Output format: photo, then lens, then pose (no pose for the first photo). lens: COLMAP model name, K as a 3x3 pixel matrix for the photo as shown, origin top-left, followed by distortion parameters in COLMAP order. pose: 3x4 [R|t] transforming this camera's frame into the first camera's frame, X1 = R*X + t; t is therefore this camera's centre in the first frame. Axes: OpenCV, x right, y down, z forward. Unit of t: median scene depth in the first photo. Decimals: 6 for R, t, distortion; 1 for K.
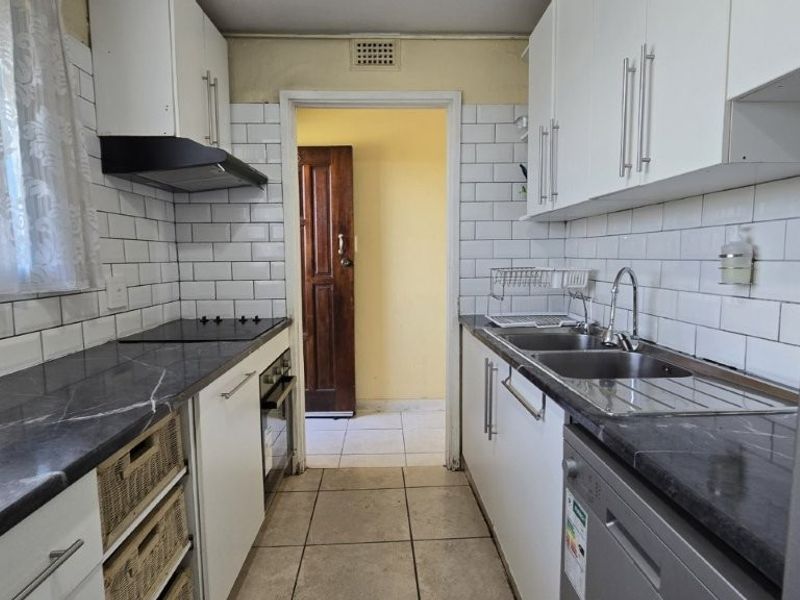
lens RADIAL K [[436.3, 0, 401.6], [0, 436.3, 301.5], [0, 0, 1]] dist [-0.002941, -0.000691]
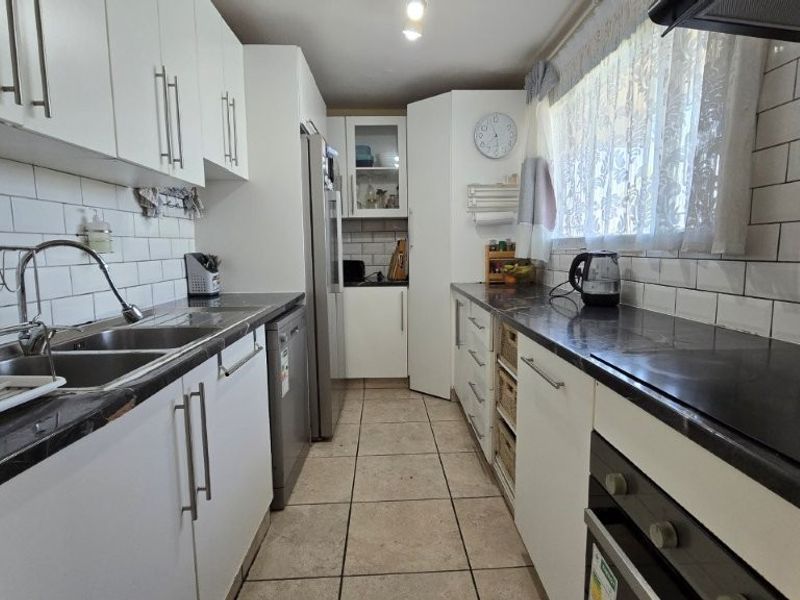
lens RADIAL K [[436.3, 0, 401.6], [0, 436.3, 301.5], [0, 0, 1]] dist [-0.002941, -0.000691]
pose [[-0.999726, 0.017796, 0.015198, -0.133104], [0.020716, 0.975064, 0.220957, -0.145553], [-0.010887, 0.221211, -0.975165, 1.972569]]
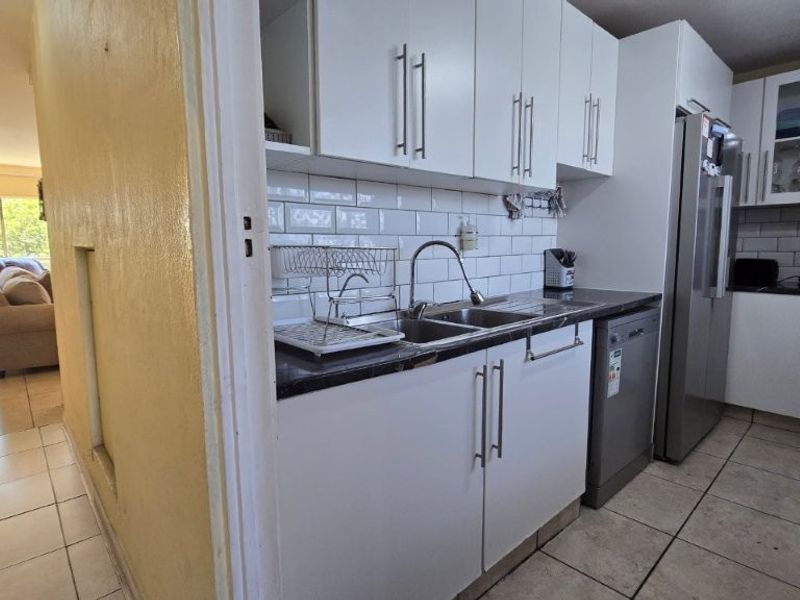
lens RADIAL K [[436.3, 0, 401.6], [0, 436.3, 301.5], [0, 0, 1]] dist [-0.002941, -0.000691]
pose [[-0.638979, -0.082319, 0.764807, -0.331640], [0.093214, 0.978644, 0.183213, -0.153738], [-0.763555, 0.188360, -0.617660, 1.969884]]
